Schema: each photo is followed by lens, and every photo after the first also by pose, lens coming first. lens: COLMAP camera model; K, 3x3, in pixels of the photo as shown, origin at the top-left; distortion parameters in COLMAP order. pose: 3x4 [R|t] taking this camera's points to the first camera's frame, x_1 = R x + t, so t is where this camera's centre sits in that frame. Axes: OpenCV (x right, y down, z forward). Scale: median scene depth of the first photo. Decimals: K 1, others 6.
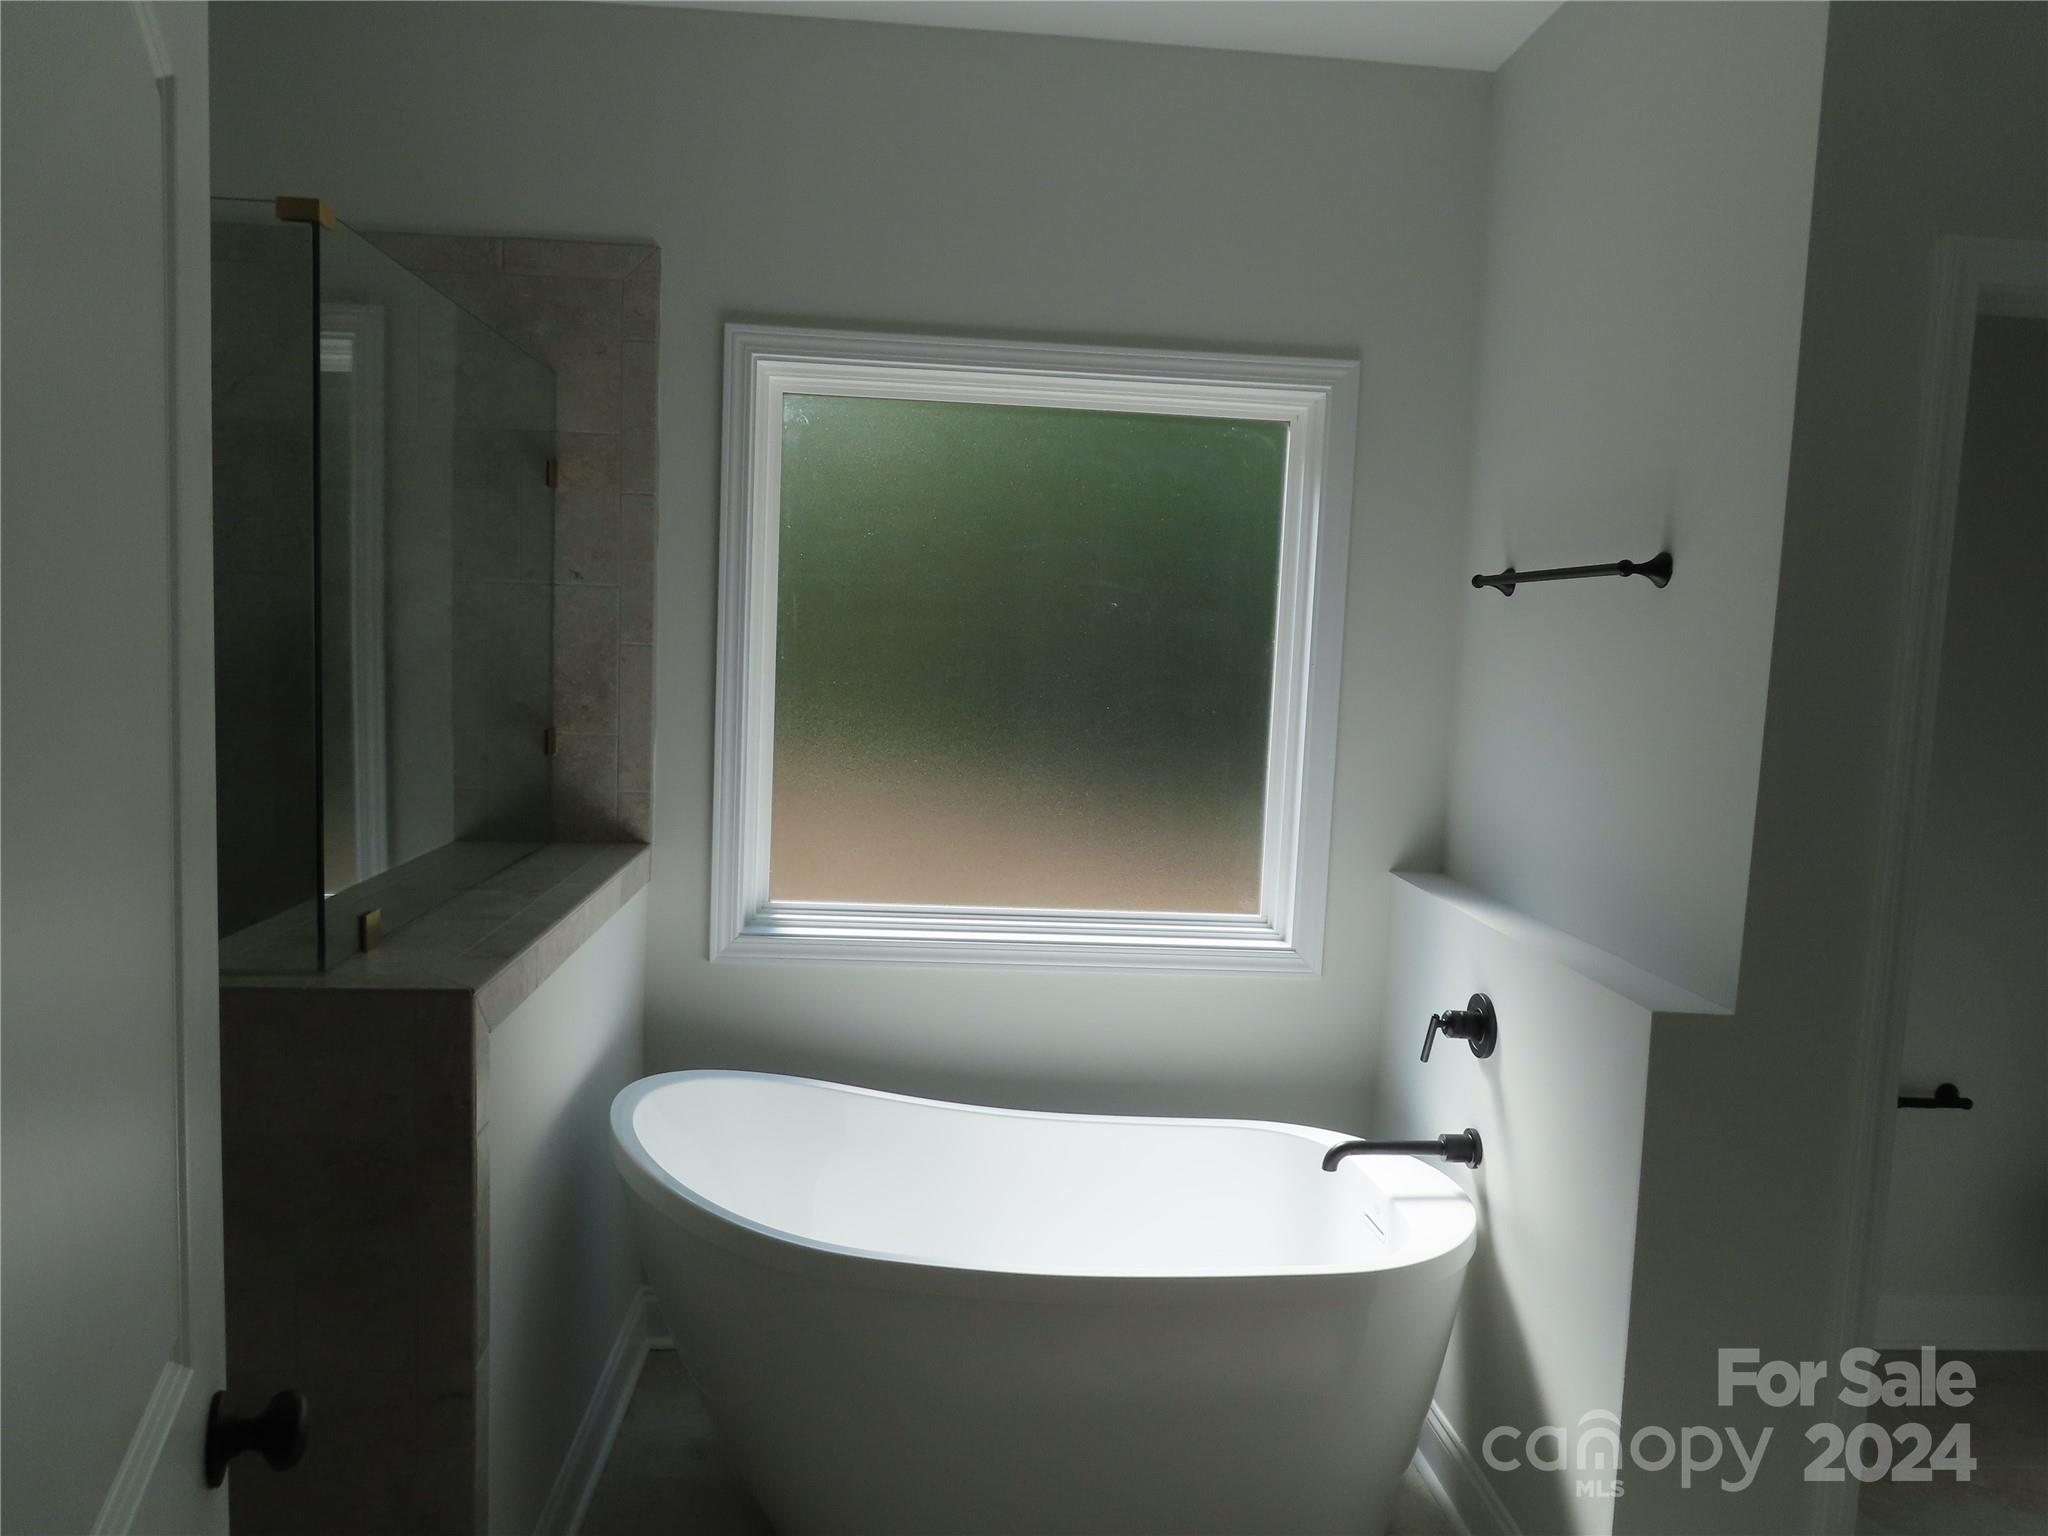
lens RADIAL K [[1476.2, 0, 1023.7], [0, 1476.2, 770.5], [0, 0, 1]] dist [0.015711, -0.019955]
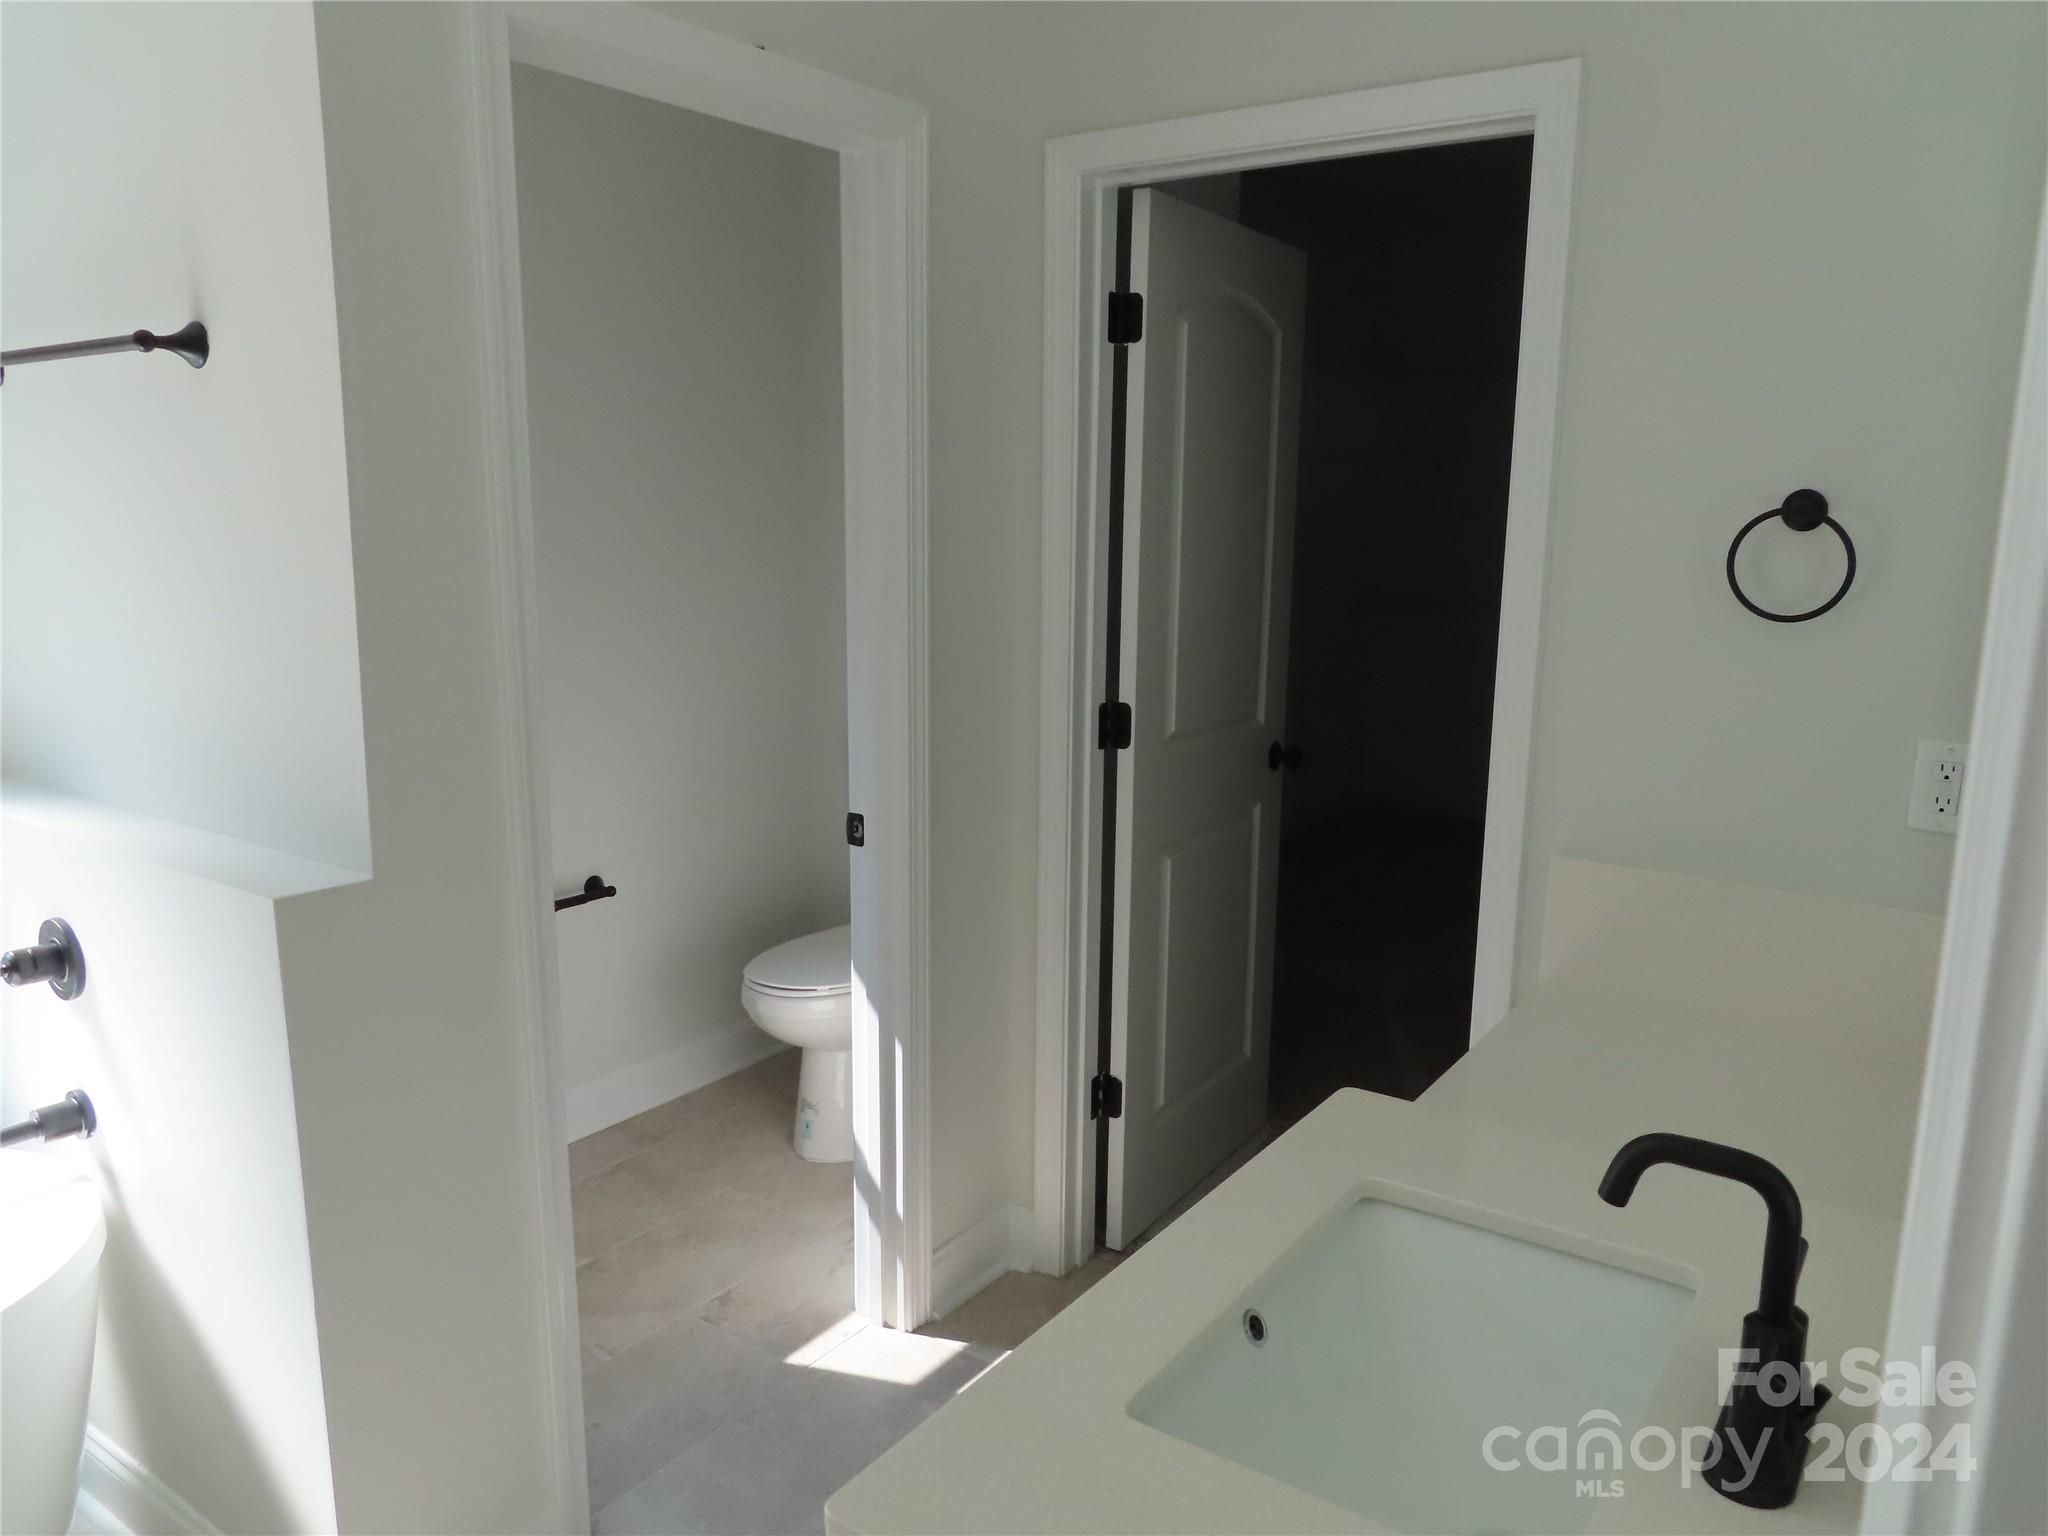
lens RADIAL K [[1476.2, 0, 1025.4], [0, 1476.2, 768.5], [0, 0, 1]] dist [0.015711, -0.019955]
pose [[0.642920, -0.175967, 0.745445, 0.077040], [0.095611, 0.984077, 0.149837, 0.008832], [-0.759942, -0.025060, 0.649508, 0.128952]]
